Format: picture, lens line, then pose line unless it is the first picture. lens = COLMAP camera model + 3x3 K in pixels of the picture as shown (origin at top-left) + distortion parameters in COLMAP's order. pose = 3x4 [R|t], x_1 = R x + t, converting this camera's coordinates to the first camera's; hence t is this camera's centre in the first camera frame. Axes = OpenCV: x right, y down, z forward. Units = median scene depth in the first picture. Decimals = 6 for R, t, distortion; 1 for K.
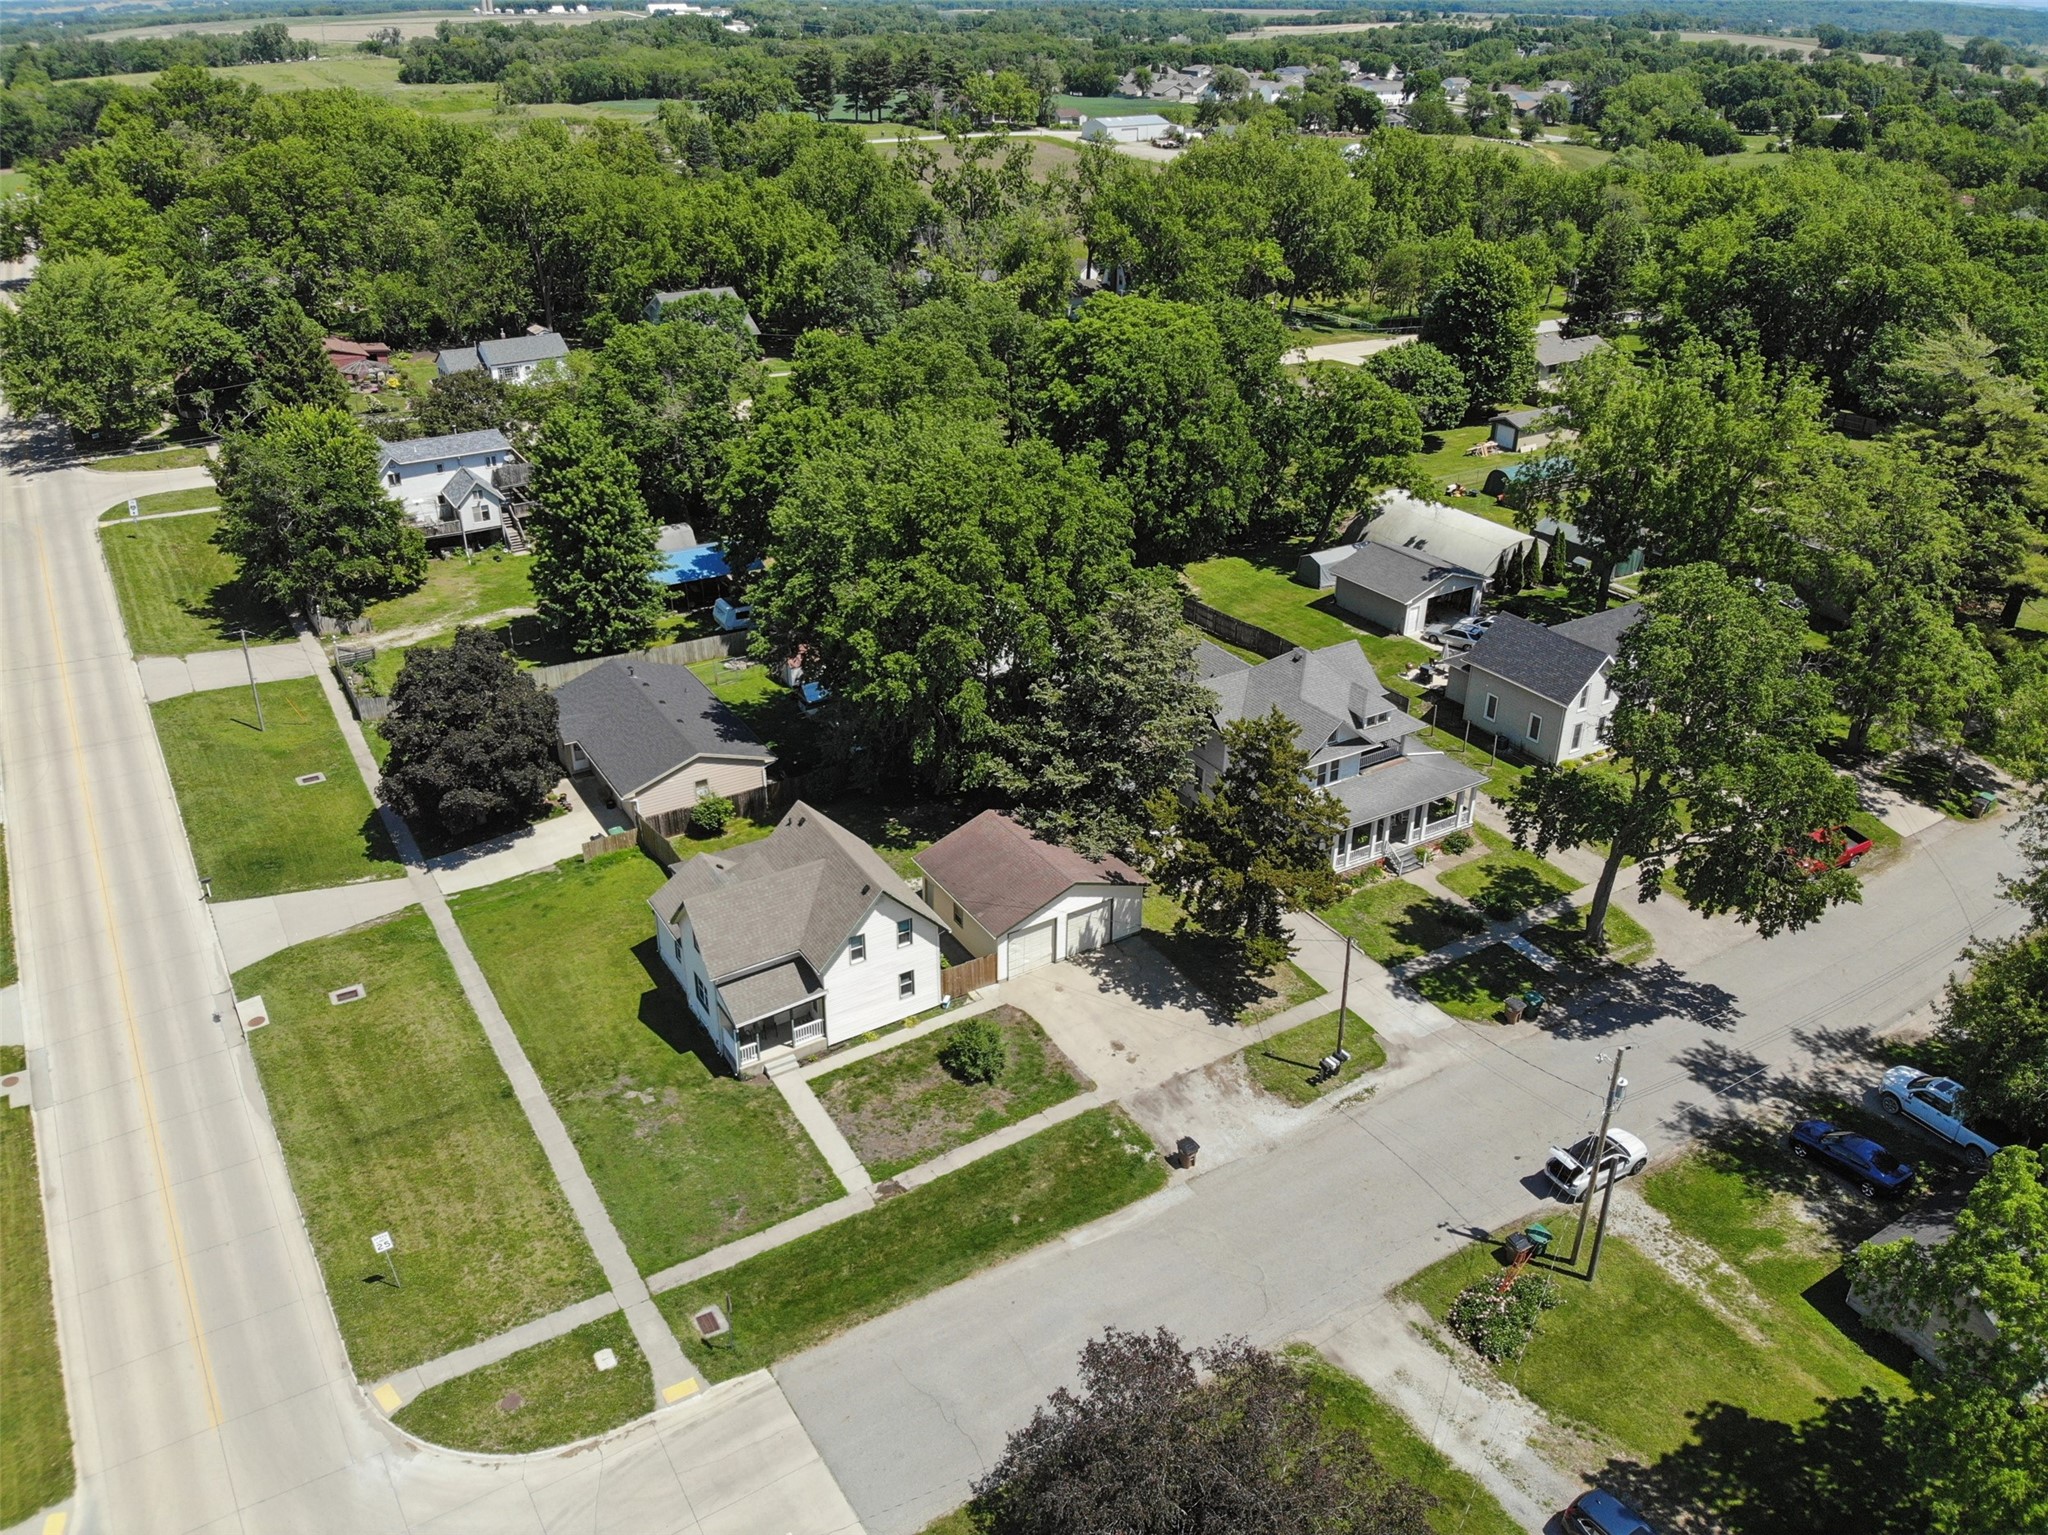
lens RADIAL K [[1535.1, 0, 1035.1], [0, 1535.1, 705.4], [0, 0, 1]] dist [0.059838, -0.171997]
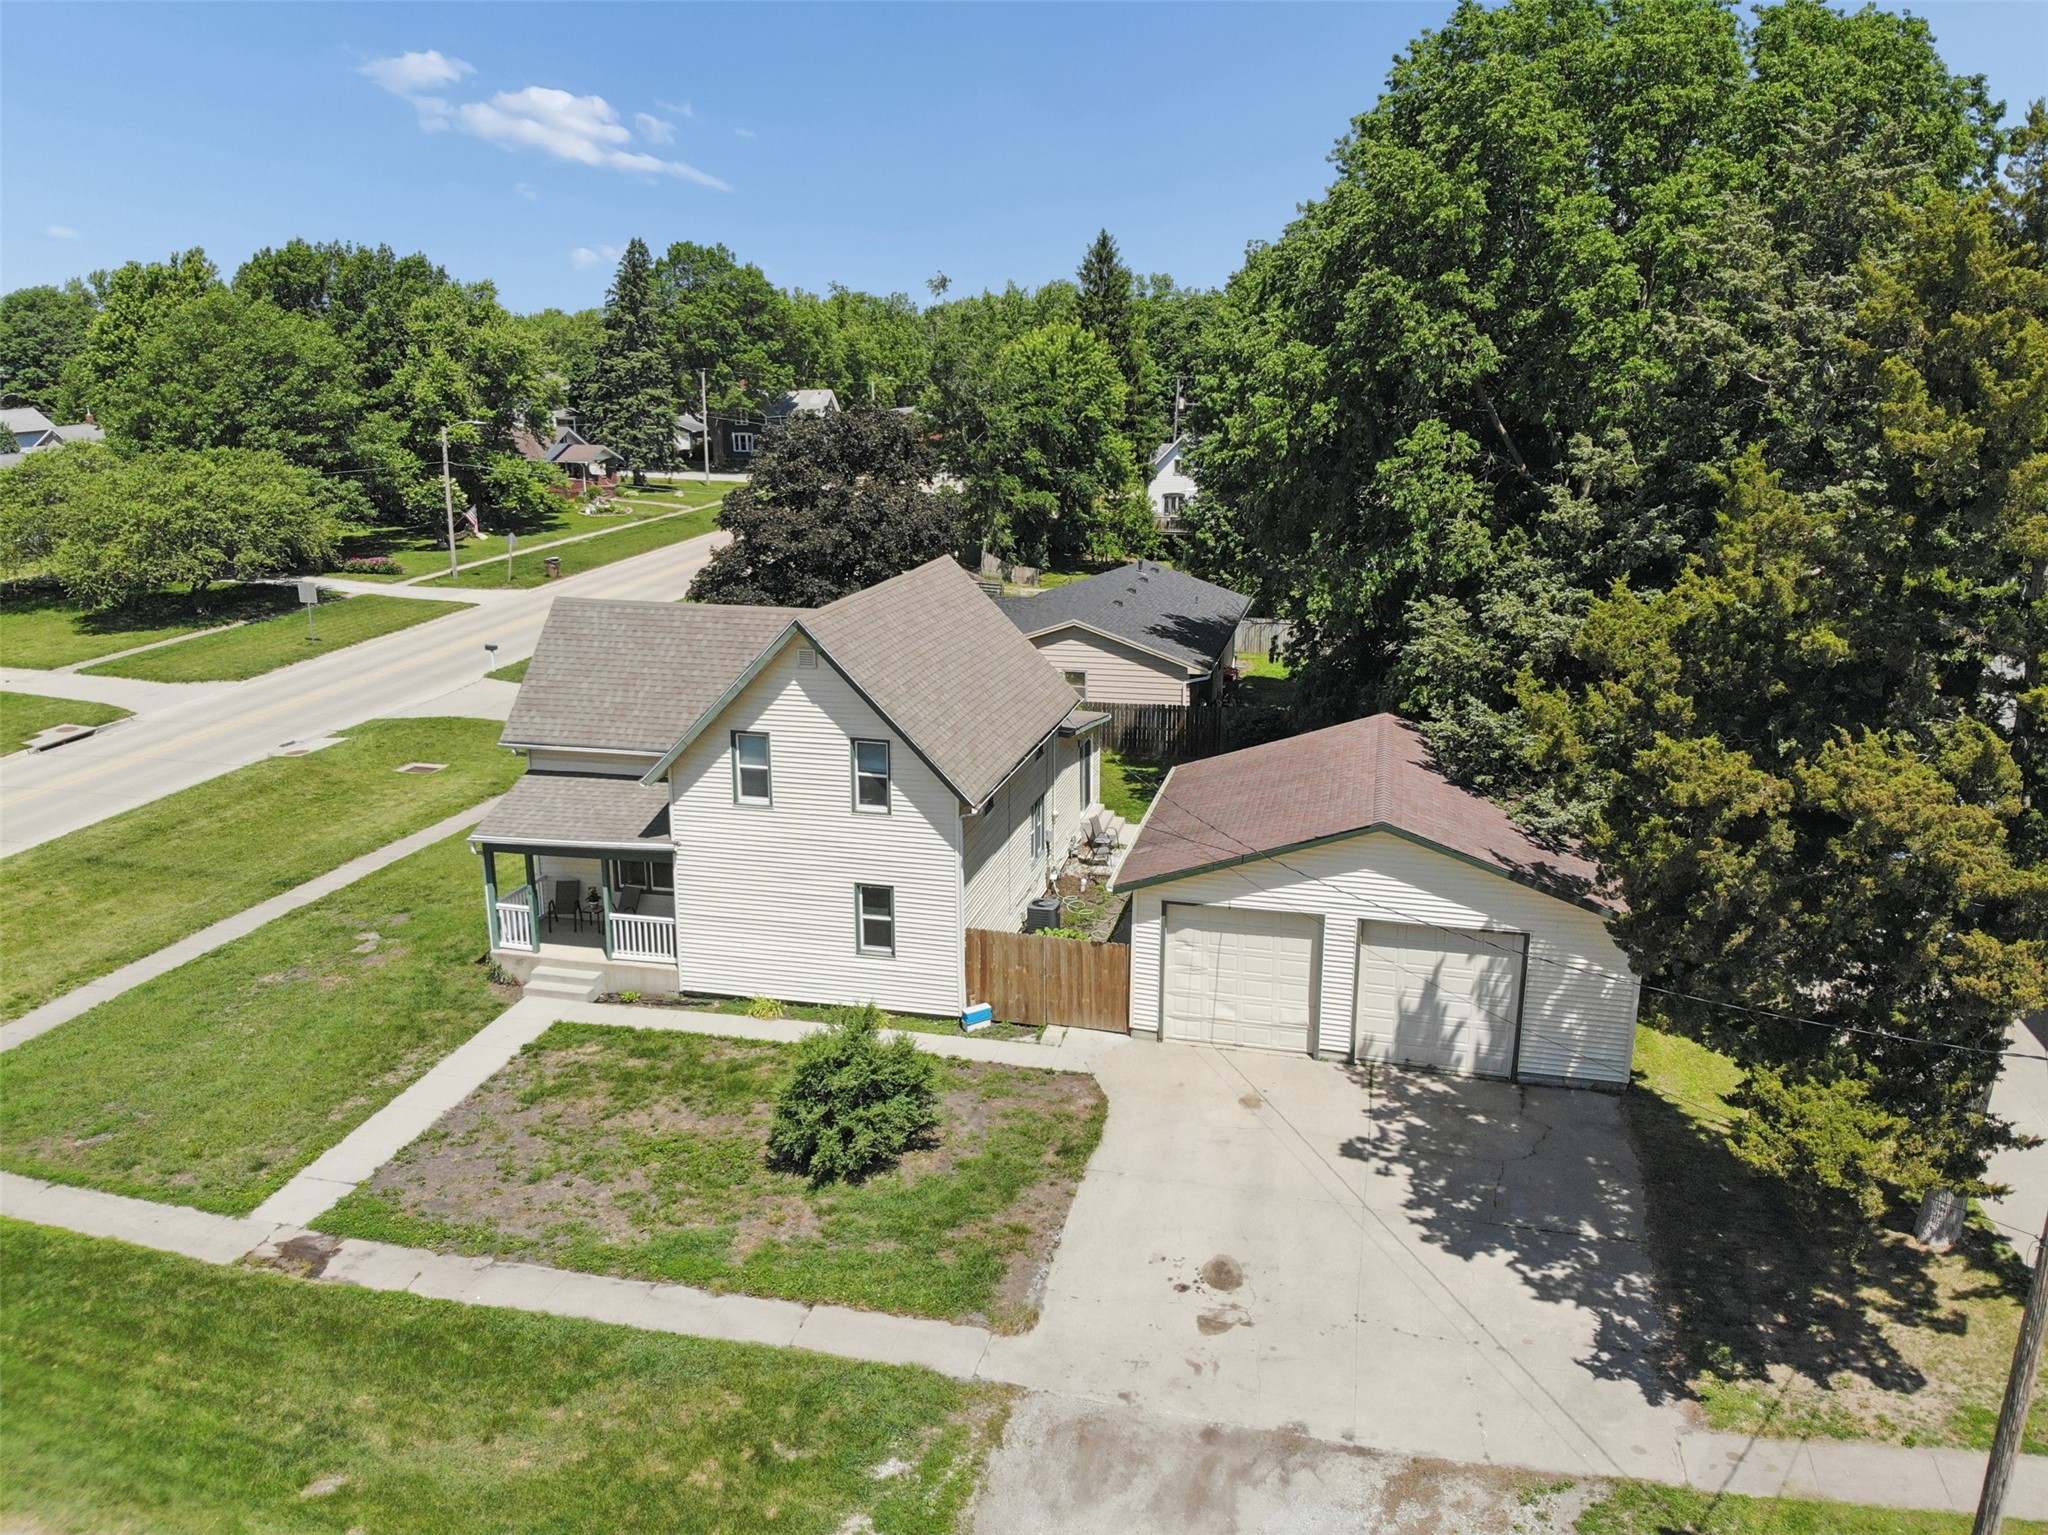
lens RADIAL K [[1529.0, 0, 1029.5], [0, 1529.0, 761.9], [0, 0, 1]] dist [0.007802, -0.119735]
pose [[0.712709, 0.183585, -0.677010, 0.206829], [-0.308007, 0.949029, -0.066900, 0.154125], [0.630220, 0.256204, 0.732927, 0.711004]]
